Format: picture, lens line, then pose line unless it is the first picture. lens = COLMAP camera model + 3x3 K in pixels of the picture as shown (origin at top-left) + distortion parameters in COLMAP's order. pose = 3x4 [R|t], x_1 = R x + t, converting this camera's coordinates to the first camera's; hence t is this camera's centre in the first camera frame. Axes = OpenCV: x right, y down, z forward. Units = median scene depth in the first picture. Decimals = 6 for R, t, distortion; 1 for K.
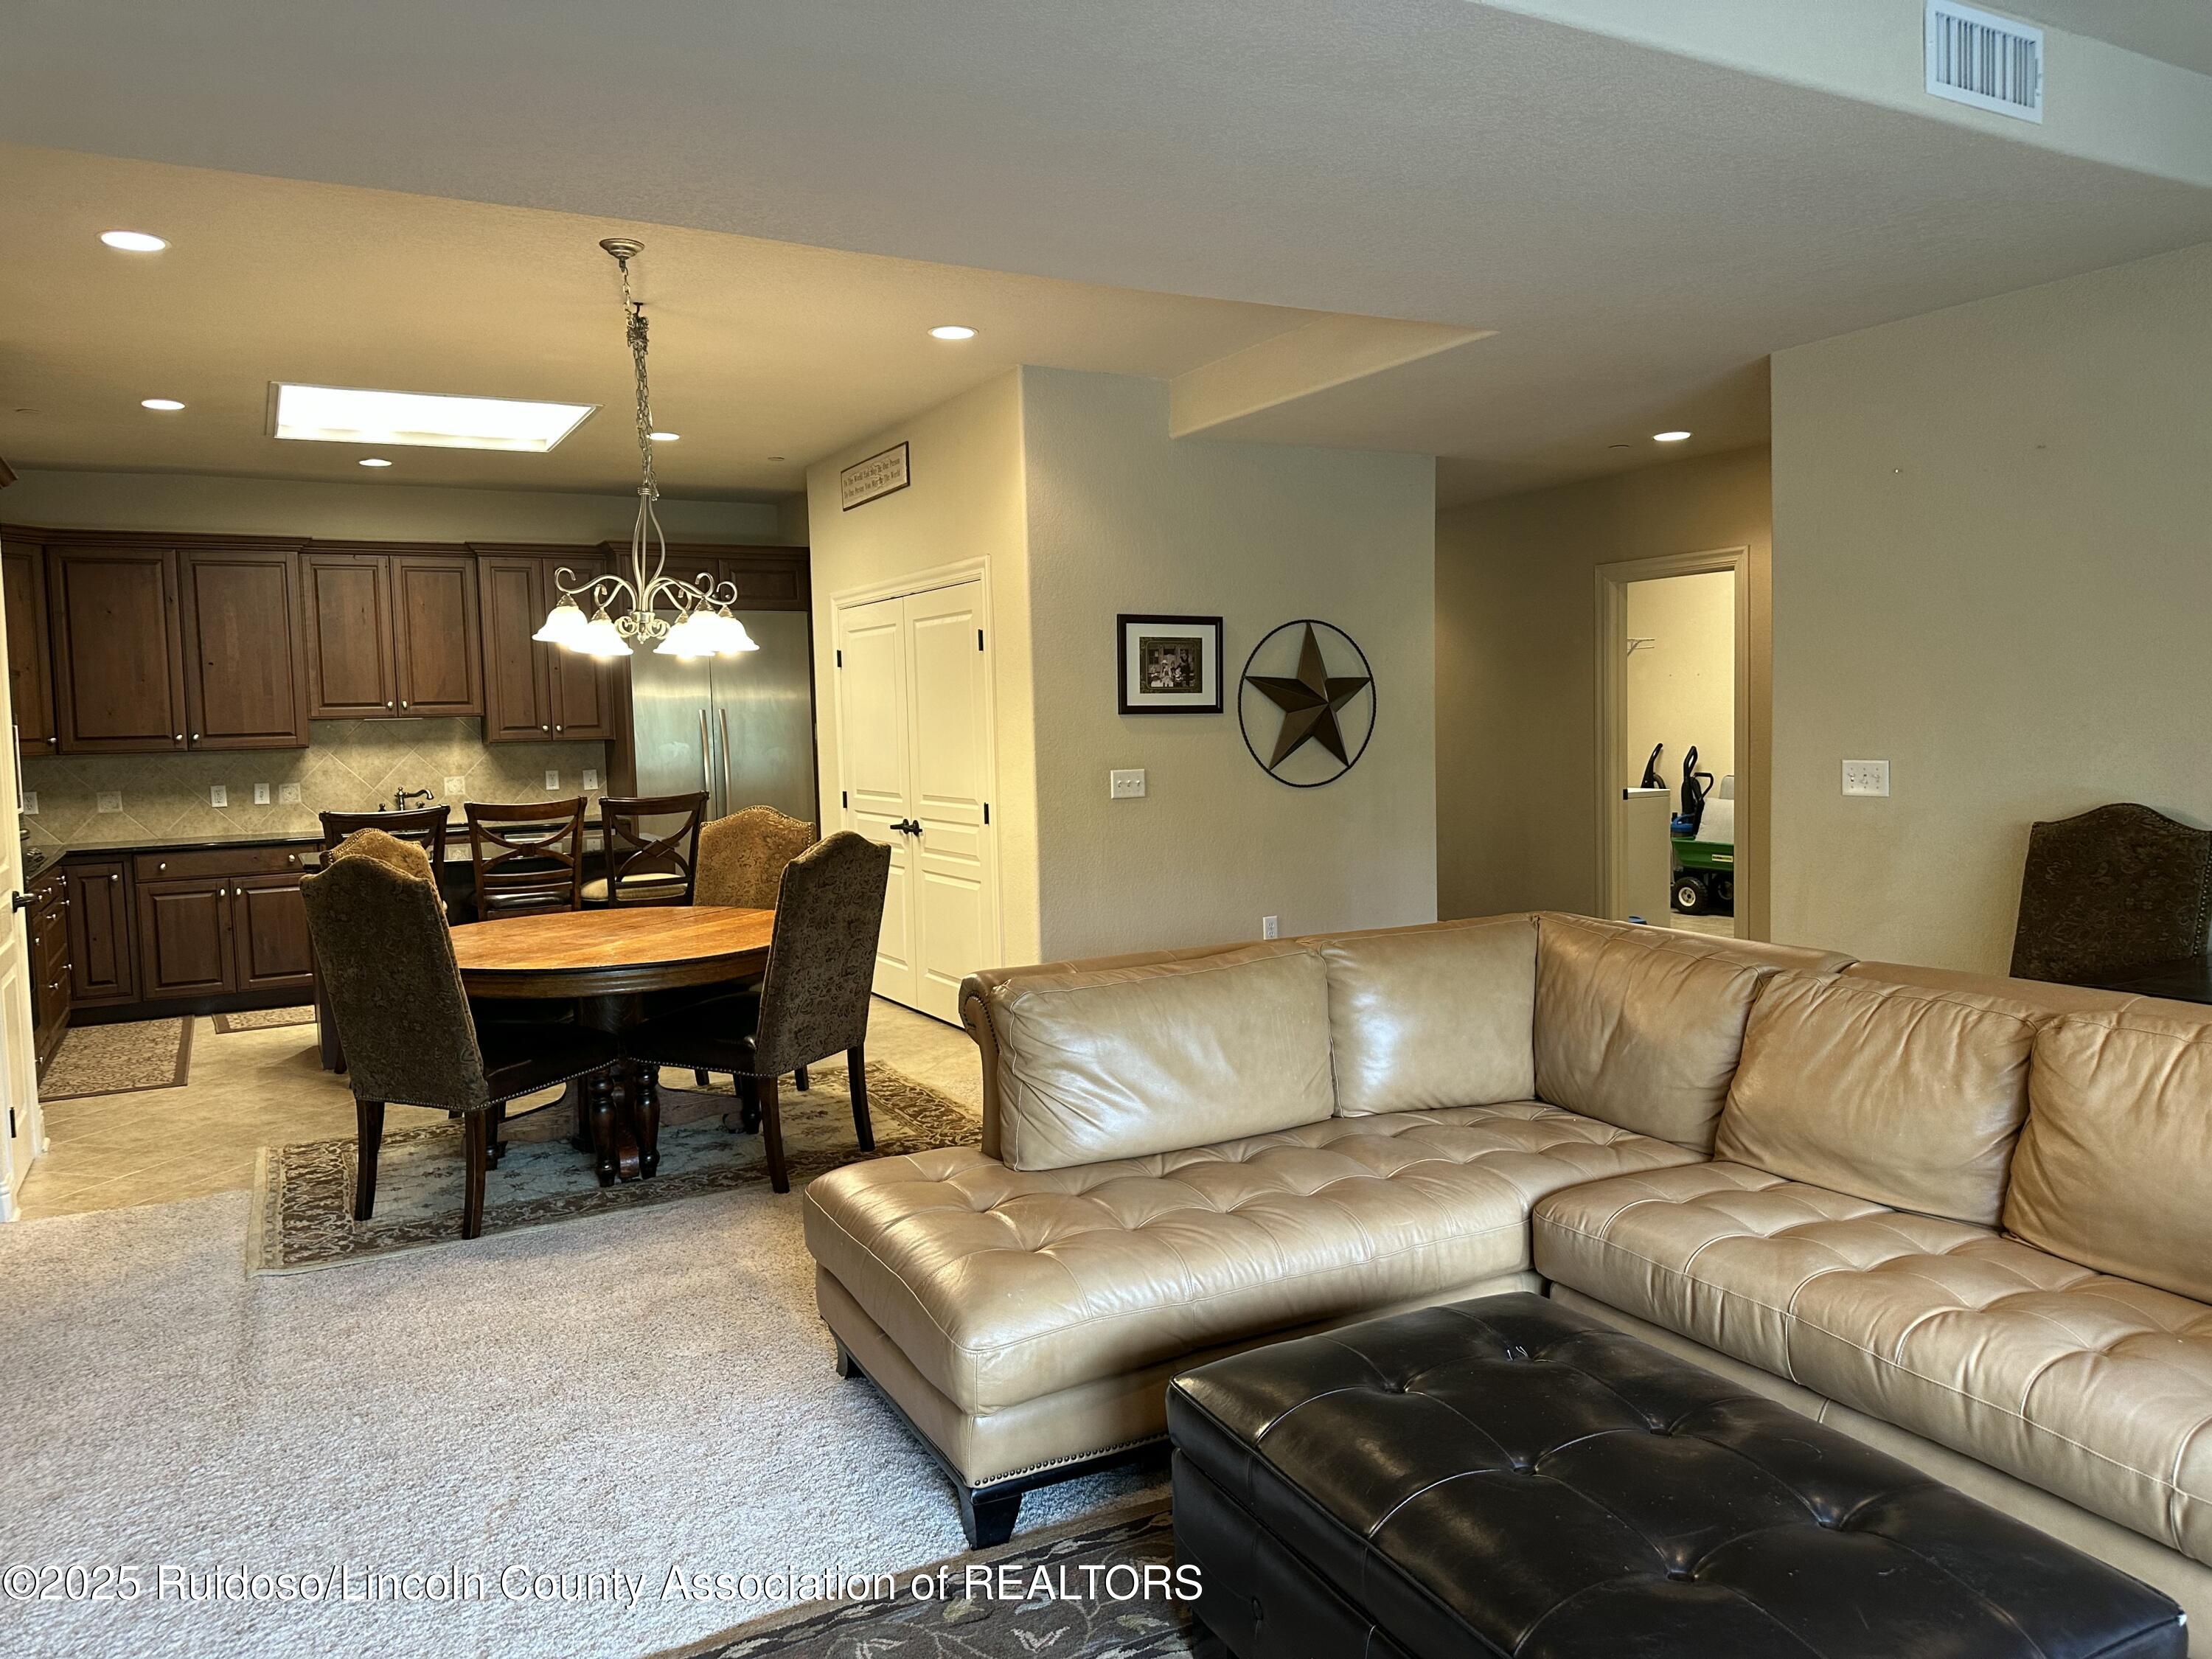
lens RADIAL K [[1540.5, 0, 1134.3], [0, 1540.5, 817.9], [0, 0, 1]] dist [0.116530, -0.175270]
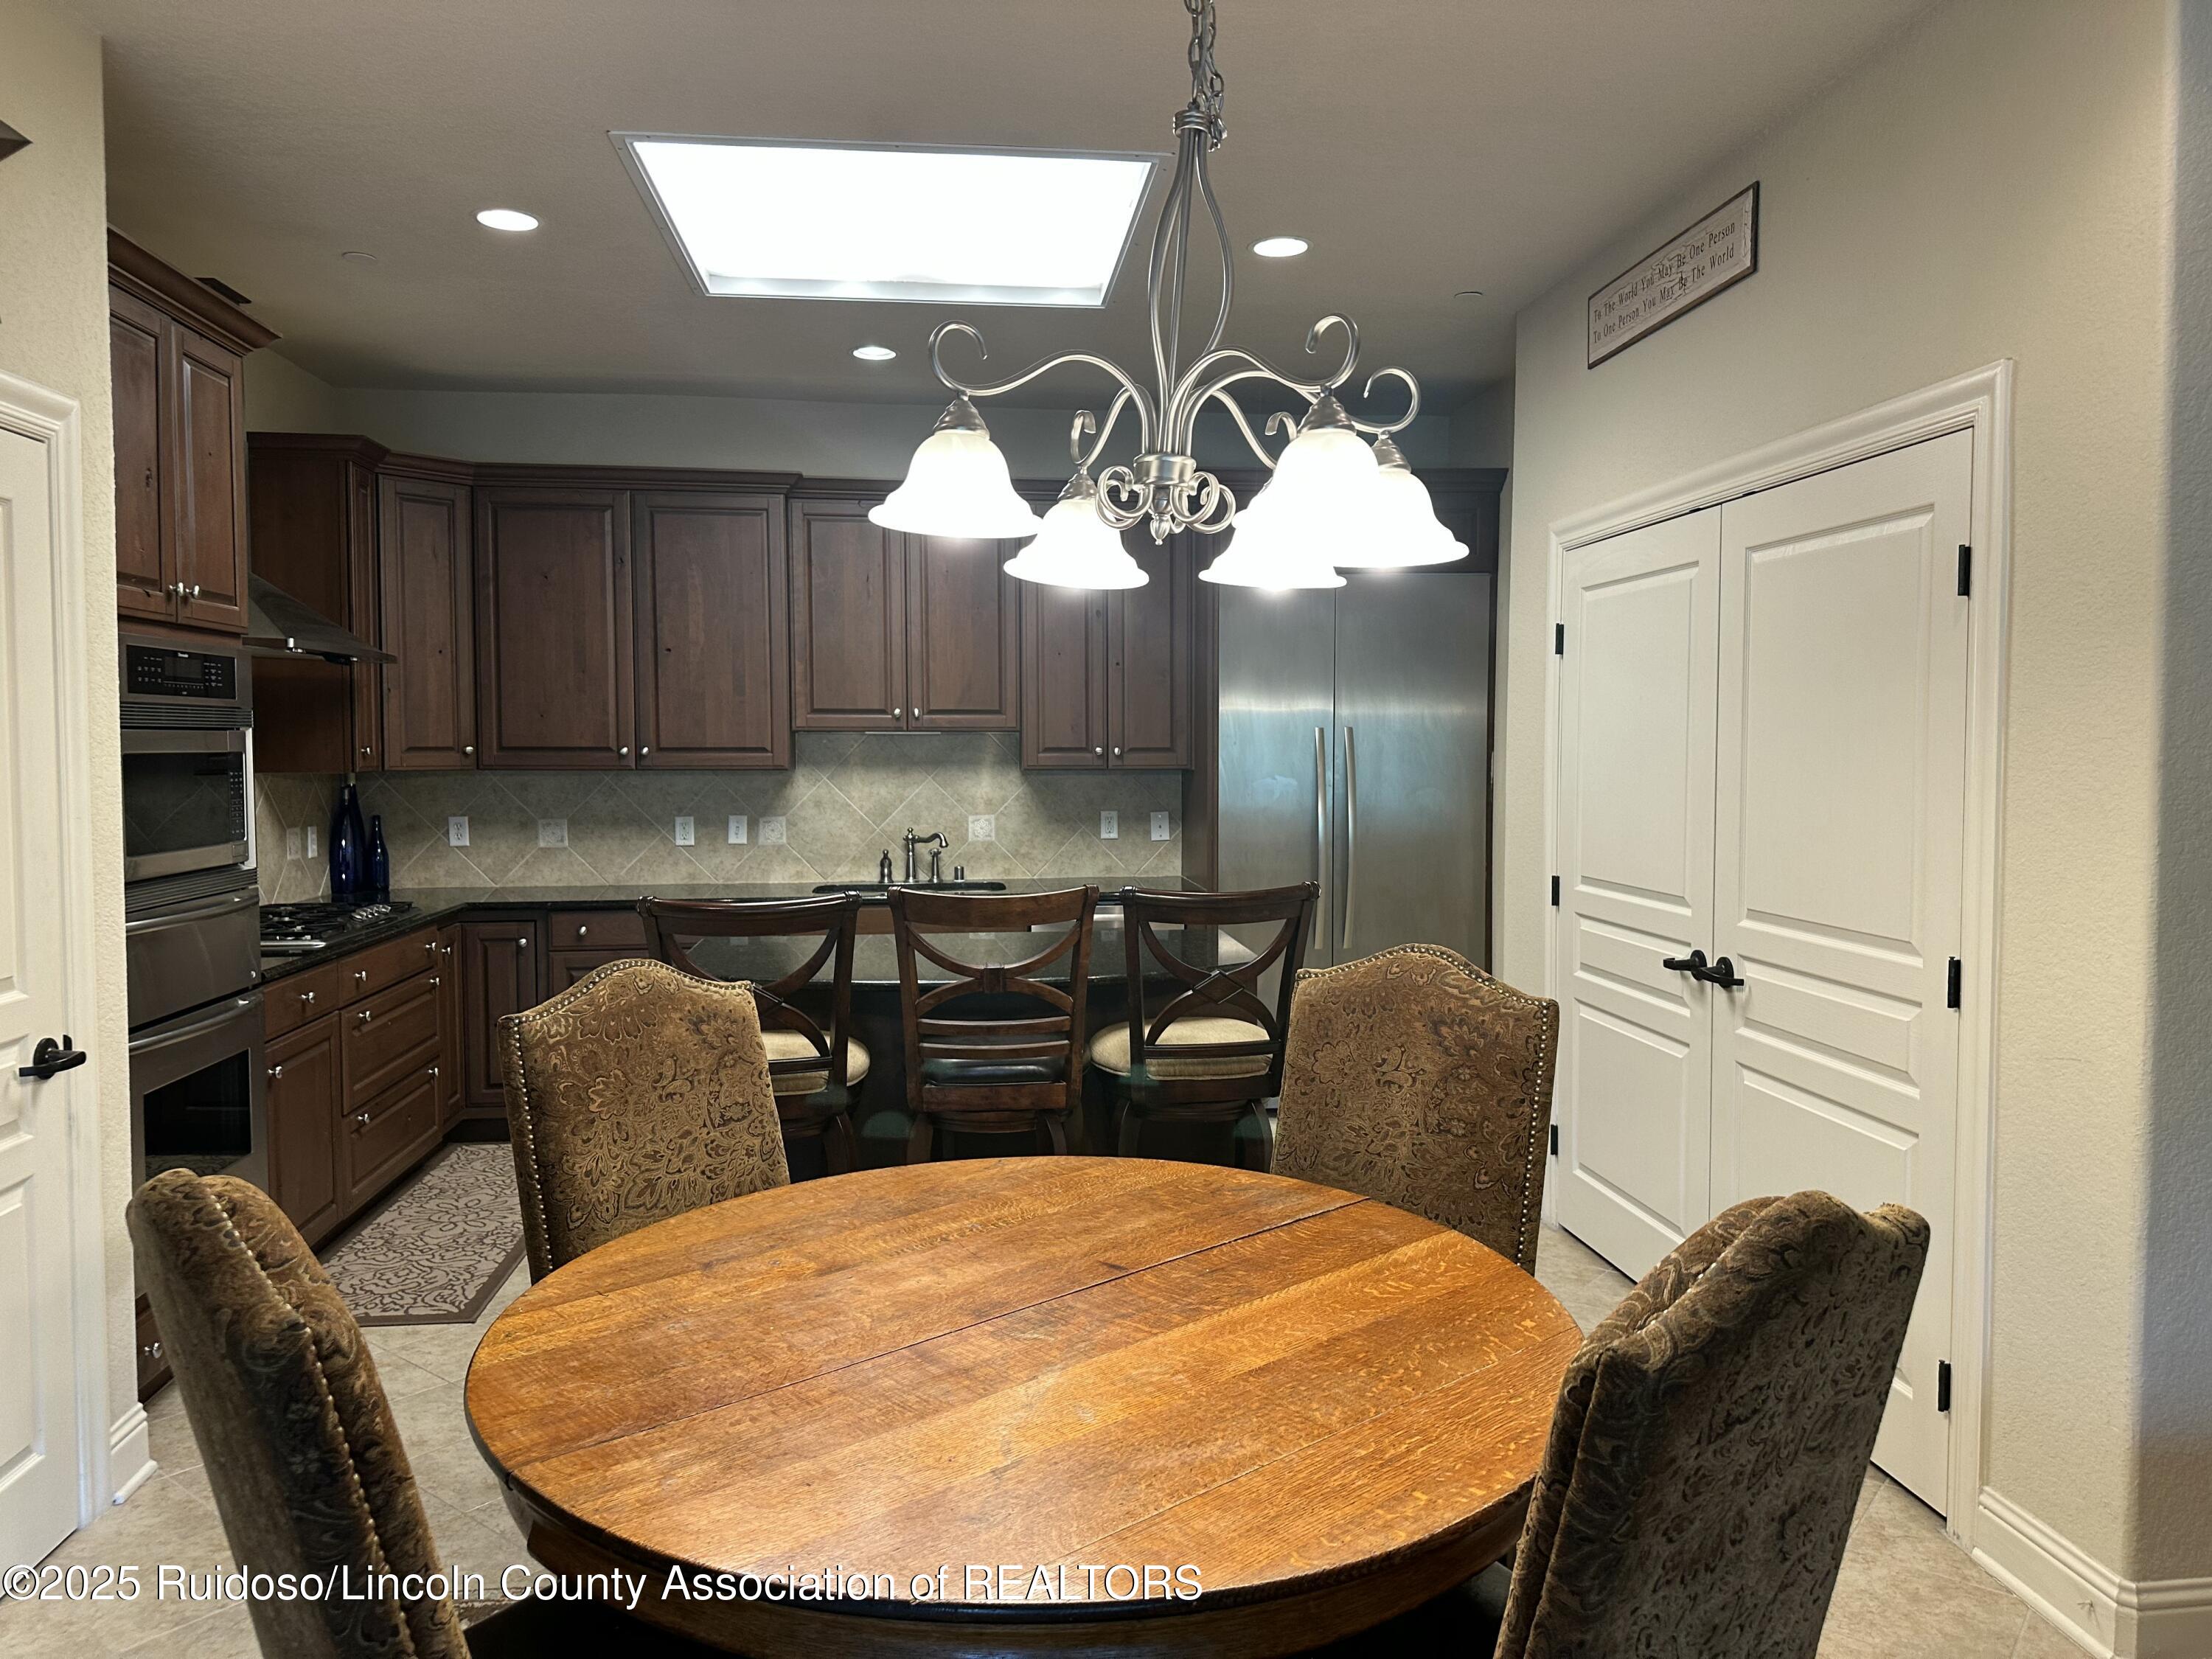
lens RADIAL K [[1518.1, 0, 1100.2], [0, 1518.1, 798.7], [0, 0, 1]] dist [0.109523, -0.093520]
pose [[0.913413, 0.040991, -0.404965, -0.117720], [-0.051590, 0.998551, -0.015289, -0.029156], [0.403752, 0.034858, 0.914204, 0.436143]]
